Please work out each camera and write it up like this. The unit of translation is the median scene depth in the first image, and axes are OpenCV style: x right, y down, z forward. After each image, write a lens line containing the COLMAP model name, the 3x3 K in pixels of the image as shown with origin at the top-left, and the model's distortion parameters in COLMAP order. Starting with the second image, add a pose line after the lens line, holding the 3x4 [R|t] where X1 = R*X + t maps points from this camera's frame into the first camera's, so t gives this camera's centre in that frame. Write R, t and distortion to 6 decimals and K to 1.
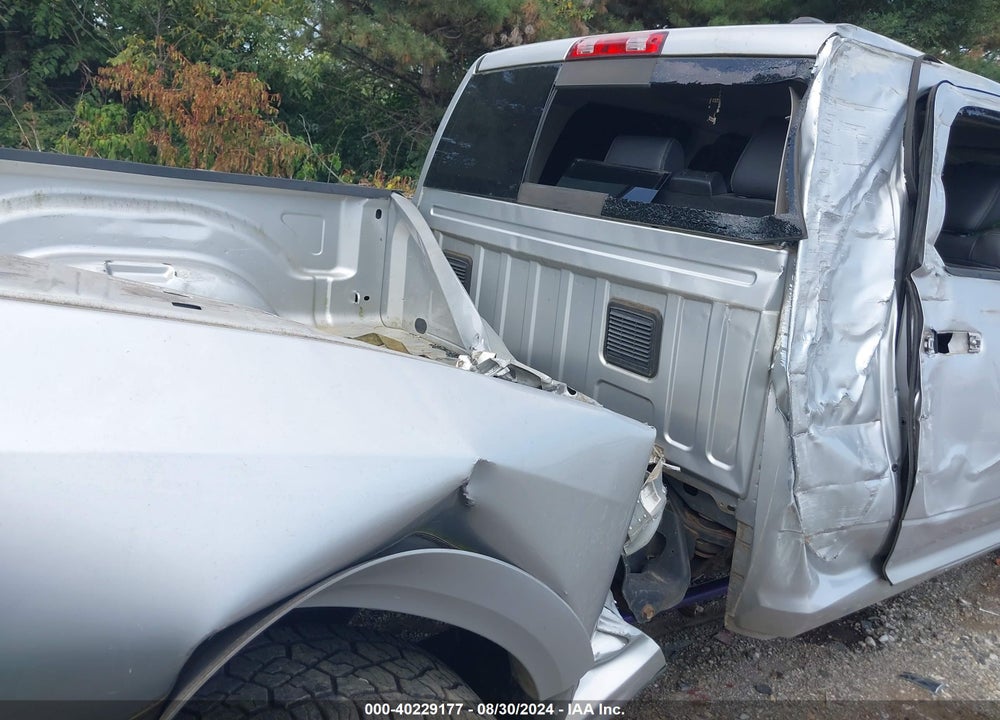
lens RADIAL K [[779.9, 0, 504.4], [0, 779.9, 384.4], [0, 0, 1]] dist [-0.006116, 0.003608]
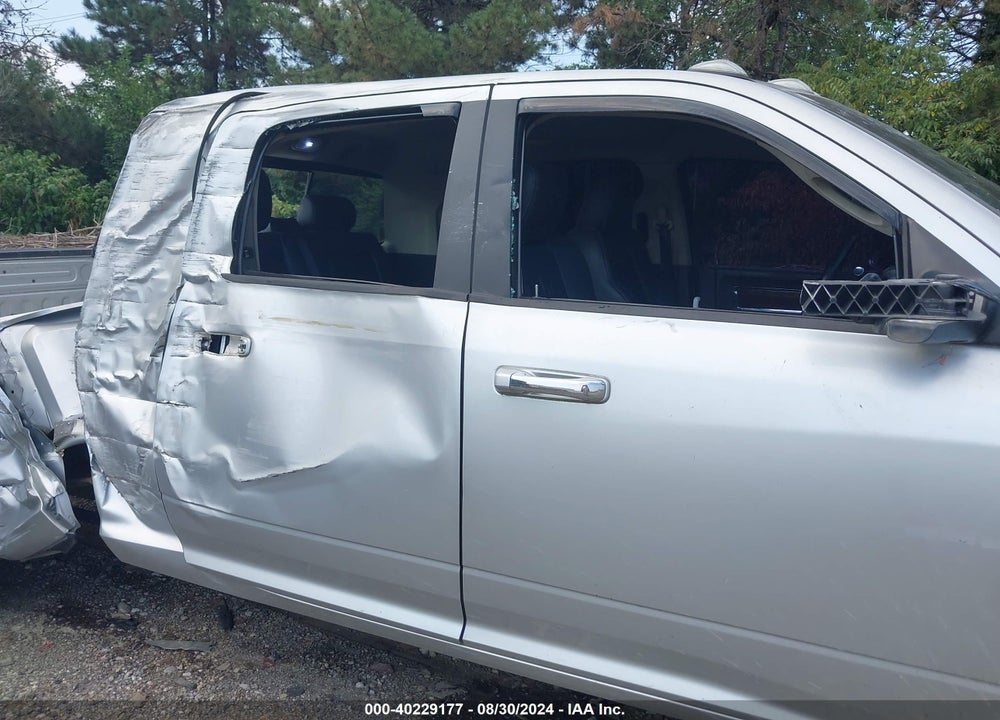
lens RADIAL K [[799.1, 0, 512.7], [0, 799.1, 381.8], [0, 0, 1]] dist [-0.005977, 0.001317]
pose [[0.451820, 0.049557, -0.890732, 1.764326], [-0.179766, 0.983032, -0.036493, -0.035106], [0.873809, 0.176611, 0.453062, 0.879769]]
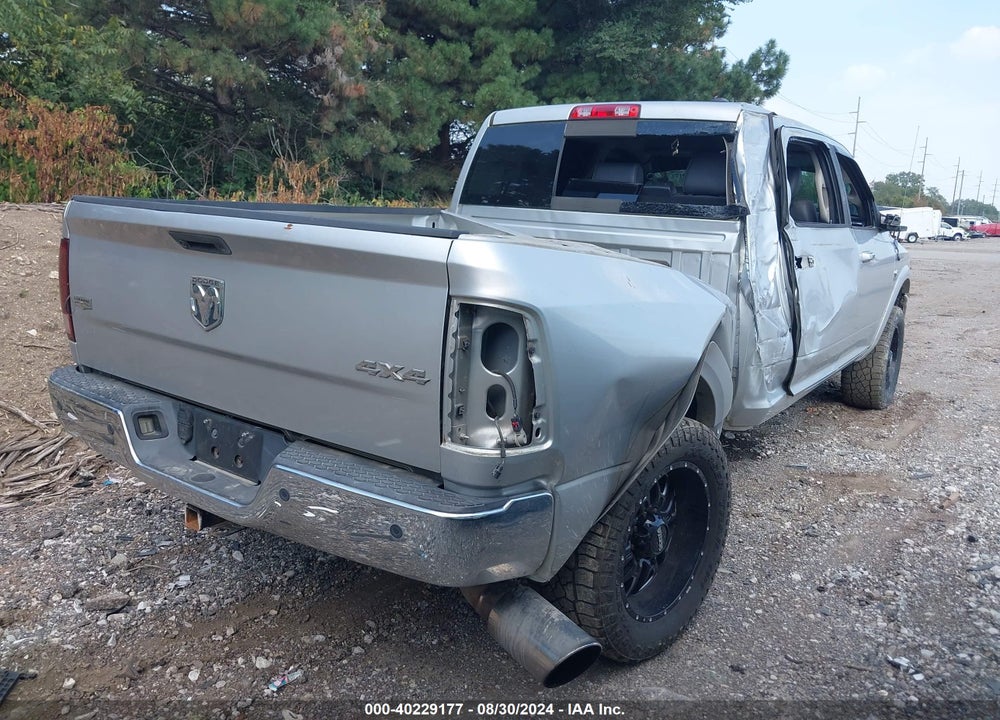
lens RADIAL K [[799.1, 0, 512.7], [0, 799.1, 381.8], [0, 0, 1]] dist [-0.005977, 0.001317]
pose [[0.941524, -0.152519, 0.300452, -0.730326], [0.152870, 0.987990, 0.022490, 0.083167], [-0.300273, 0.024755, 0.953532, -0.642188]]
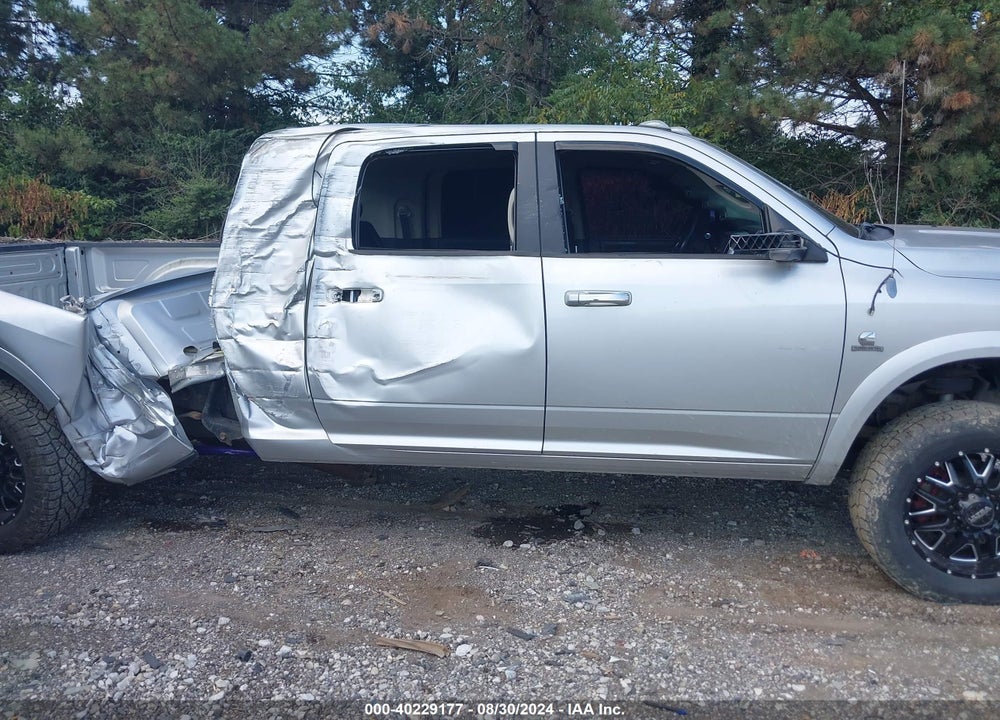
lens RADIAL K [[785.9, 0, 518.6], [0, 785.9, 395.5], [0, 0, 1]] dist [0.010664, -0.003678]
pose [[0.703000, 0.025427, -0.710735, 2.038285], [-0.082128, 0.995577, -0.045616, 0.208155], [0.706432, 0.090439, 0.701979, 0.104316]]
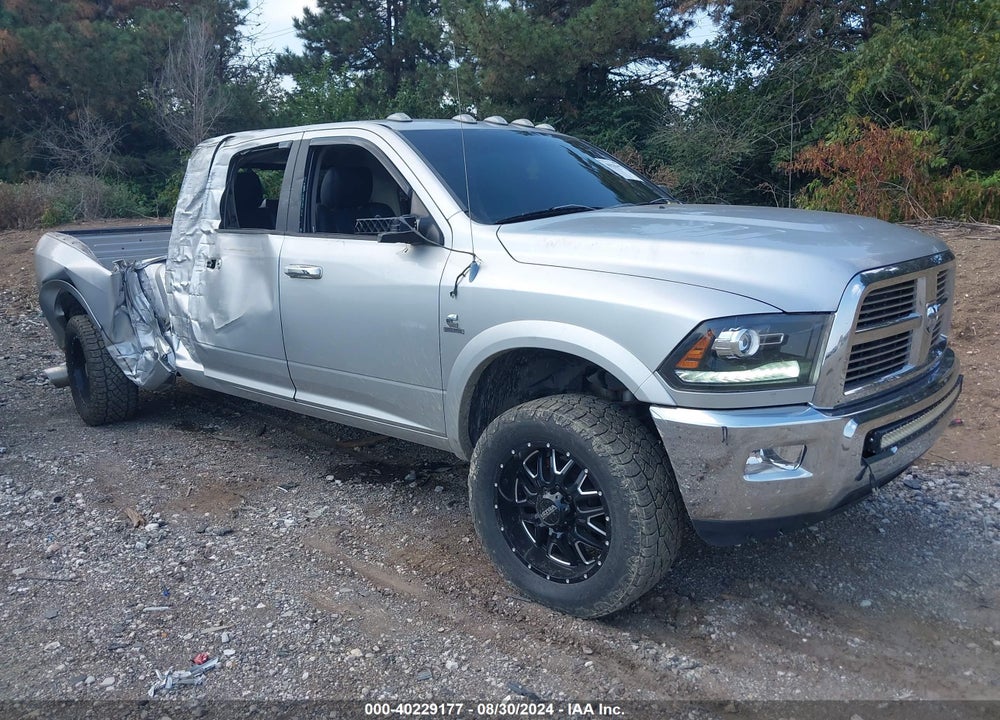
lens RADIAL K [[779.9, 0, 504.4], [0, 779.9, 384.4], [0, 0, 1]] dist [-0.006116, 0.003608]
pose [[0.196954, 0.093875, -0.975908, 2.926211], [-0.194104, 0.979436, 0.055041, -0.001734], [0.961006, 0.178587, 0.211125, 1.405405]]
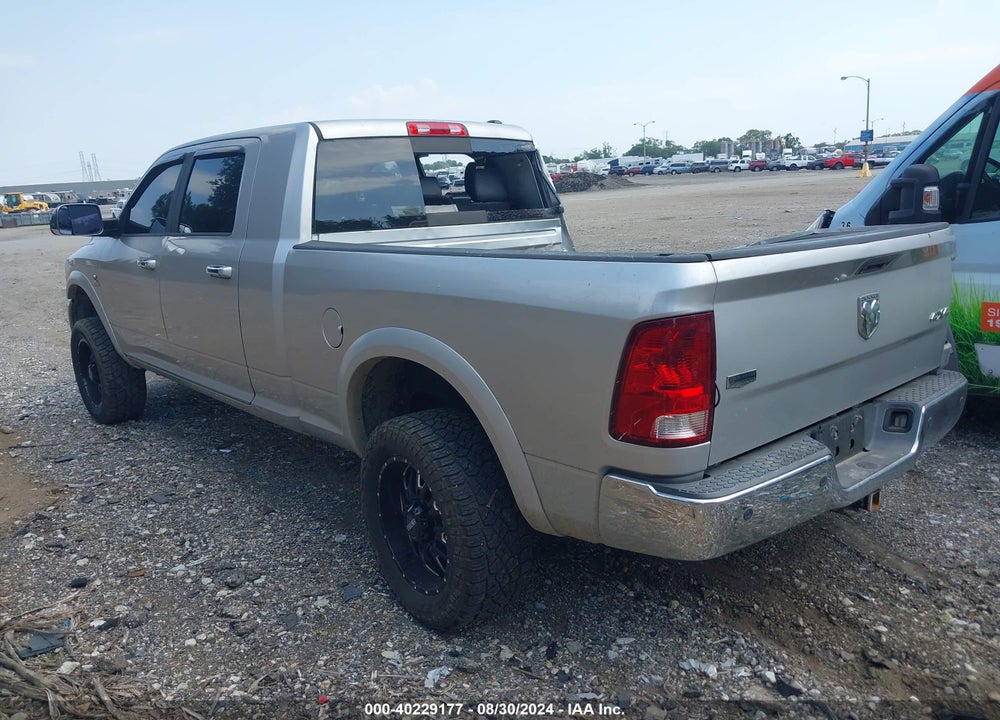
lens RADIAL K [[799.1, 0, 512.7], [0, 799.1, 381.8], [0, 0, 1]] dist [-0.005977, 0.001317]
pose [[-0.108740, -0.351761, 0.929753, -1.967209], [0.276315, 0.887745, 0.368184, -0.610081], [-0.954896, 0.296941, 0.000663, 1.124589]]
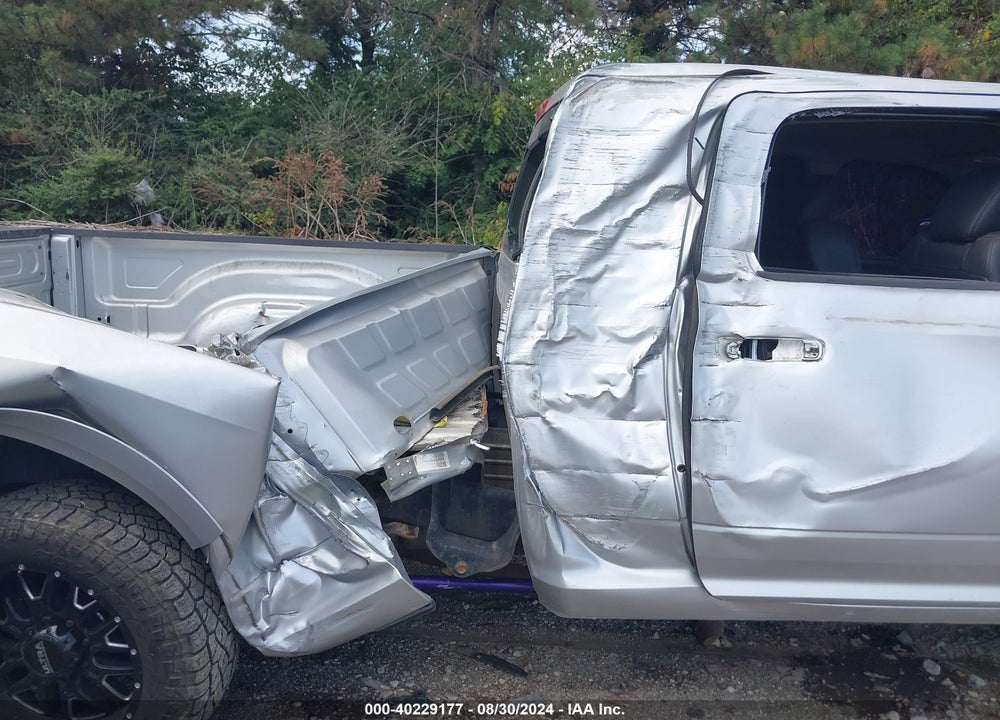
lens RADIAL K [[784.5, 0, 510.8], [0, 784.5, 387.4], [0, 0, 1]] dist [0.051266, -0.063719]
pose [[0.824982, 0.024778, -0.564616, 0.881863], [-0.076994, 0.994652, -0.068848, 0.088605], [0.559891, 0.100270, 0.822477, 0.013601]]
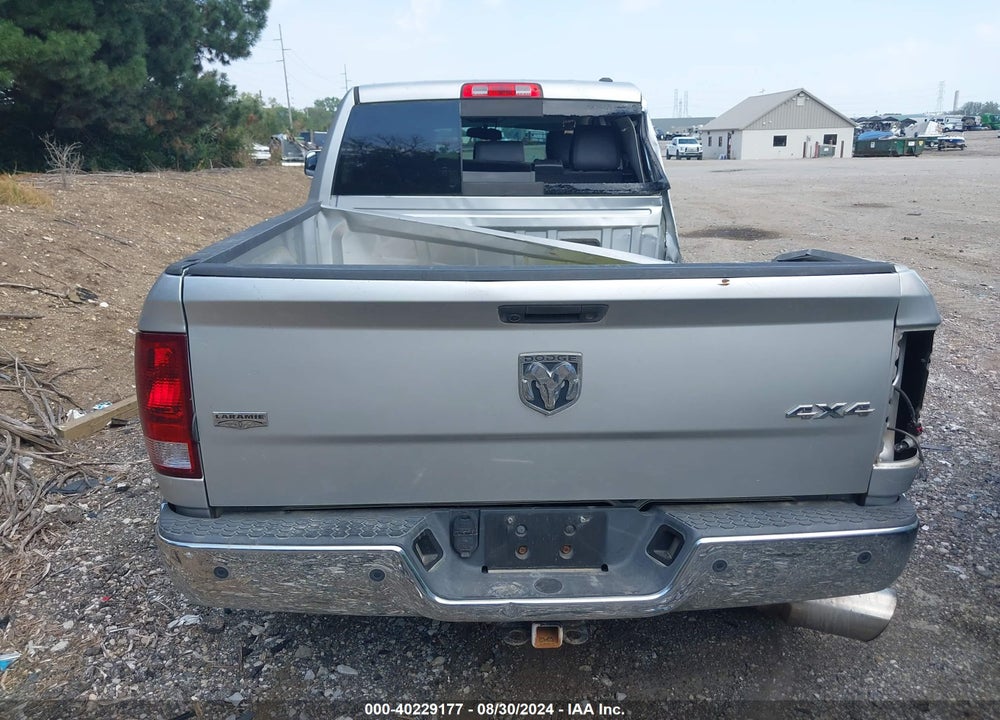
lens RADIAL K [[789.0, 0, 505.8], [0, 789.0, 383.7], [0, 0, 1]] dist [0.034004, -0.068556]
pose [[0.546468, -0.367054, 0.752757, -1.489321], [0.284861, 0.926709, 0.245079, -0.300752], [-0.787545, 0.080503, 0.610977, 0.028552]]
